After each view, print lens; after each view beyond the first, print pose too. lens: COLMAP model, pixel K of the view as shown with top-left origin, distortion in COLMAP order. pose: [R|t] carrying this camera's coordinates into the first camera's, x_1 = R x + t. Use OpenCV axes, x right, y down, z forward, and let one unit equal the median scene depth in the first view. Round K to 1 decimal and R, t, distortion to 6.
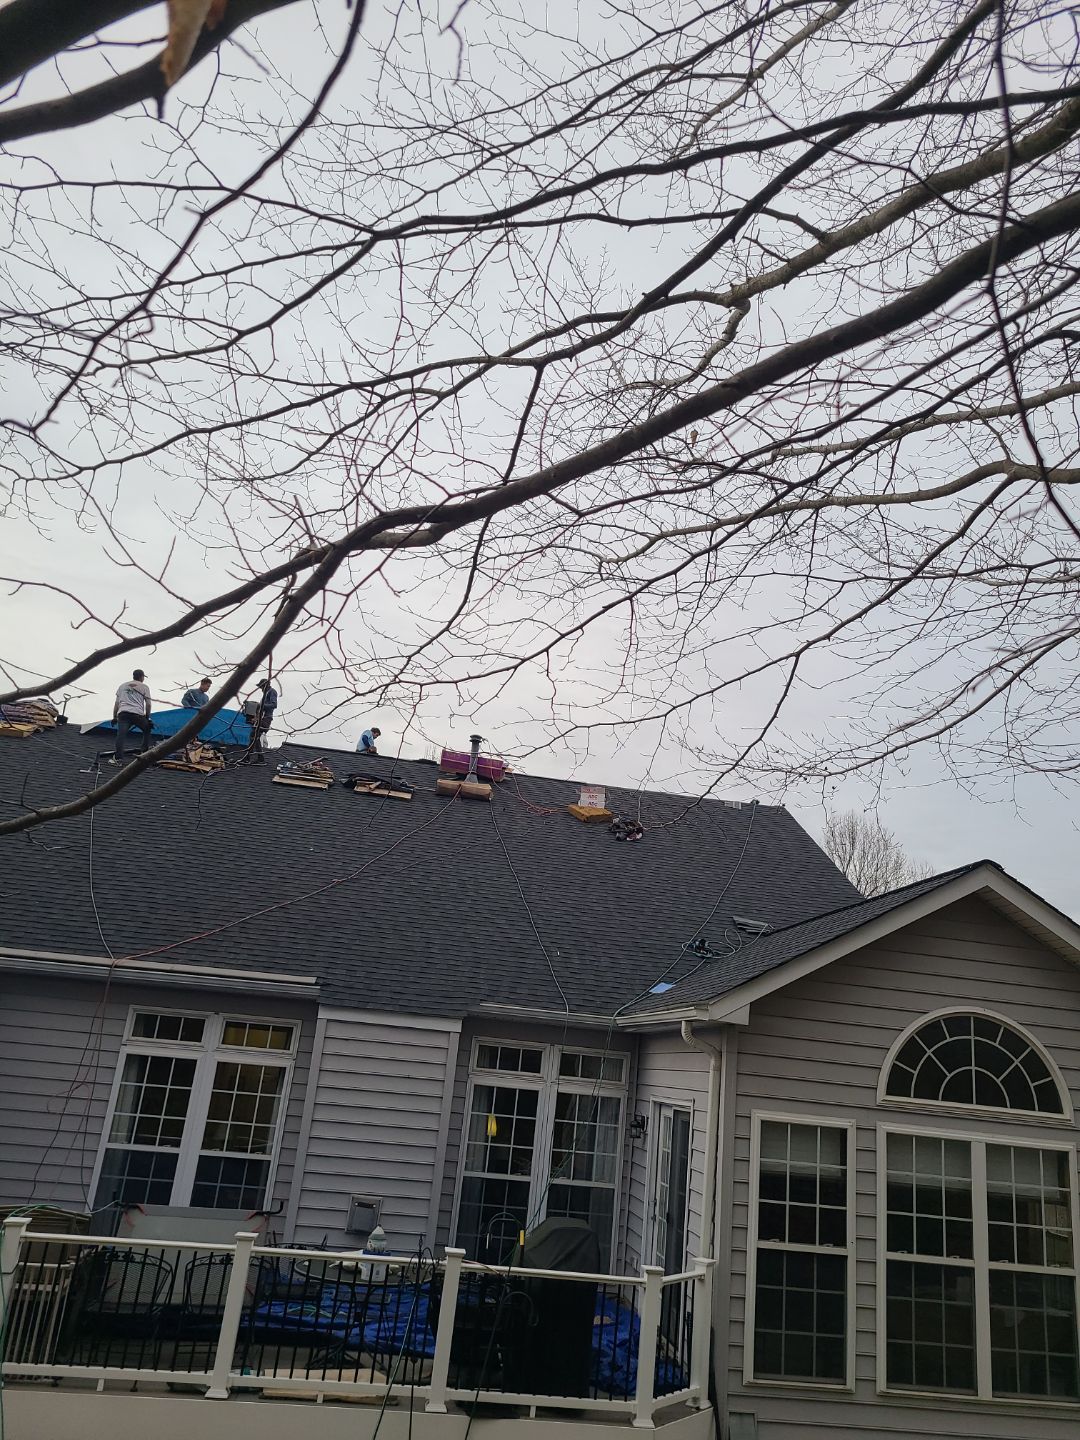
lens RADIAL K [[1003.3, 0, 546.9], [0, 1003.3, 711.4], [0, 0, 1]] dist [0.056512, -0.038700]
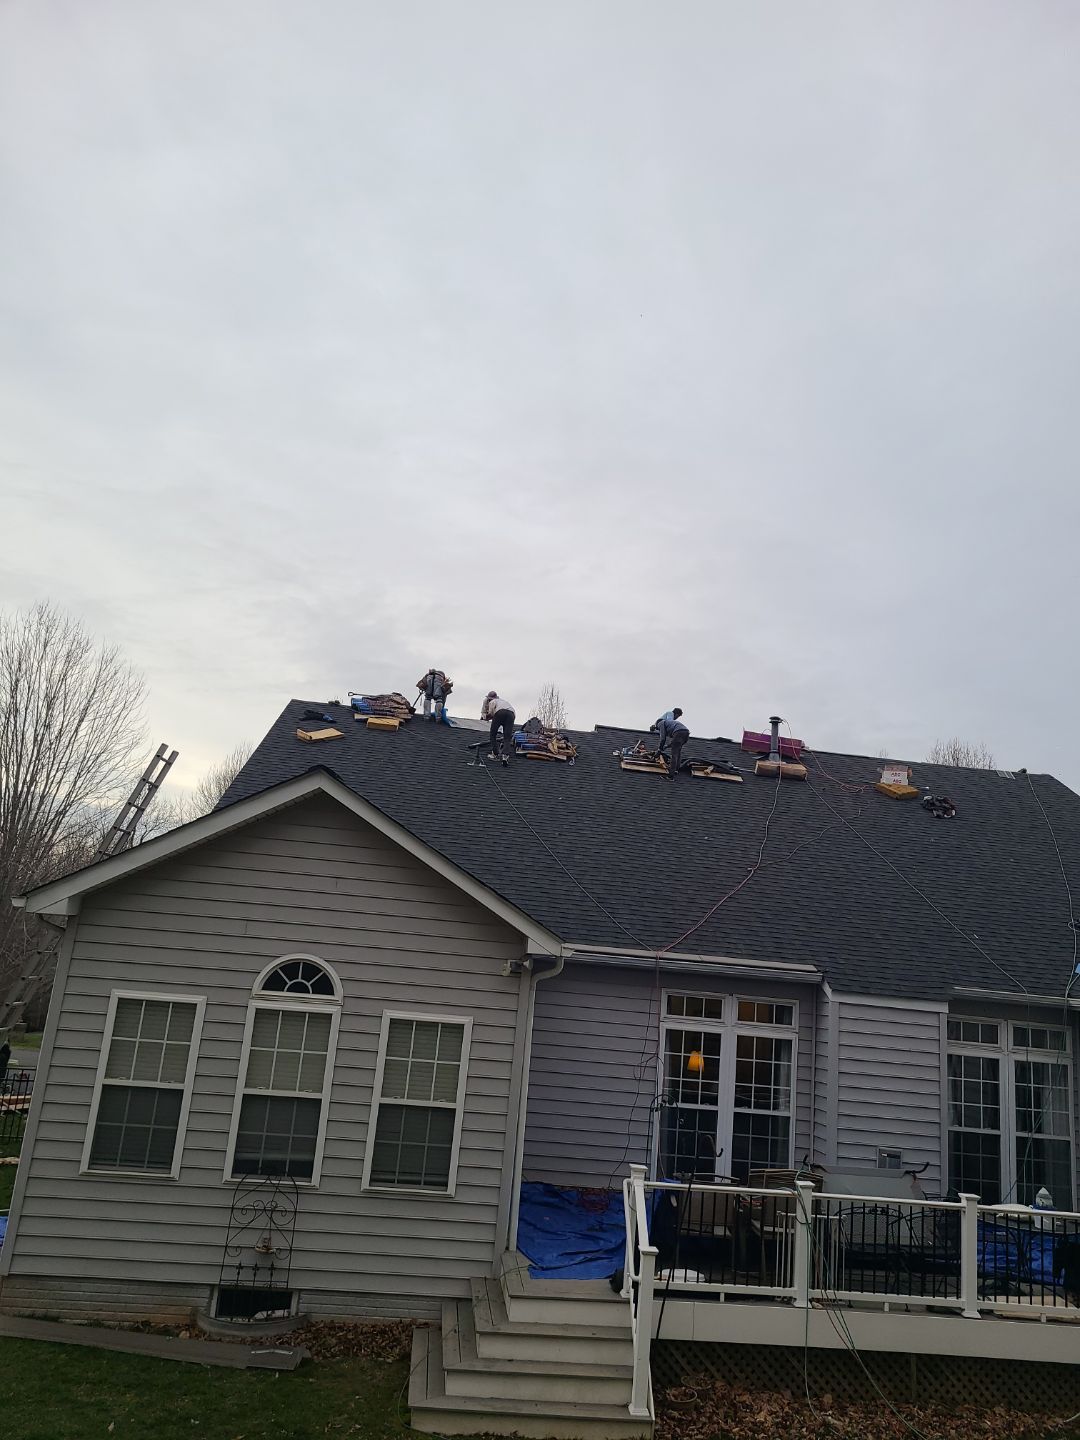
lens RADIAL K [[990.2, 0, 592.0], [0, 990.2, 720.1], [0, 0, 1]] dist [0.059280, -0.039226]
pose [[0.999360, -0.015541, -0.032231, -0.574650], [0.018128, 0.996500, 0.081606, -0.156523], [0.030850, -0.082138, 0.996143, -0.182883]]
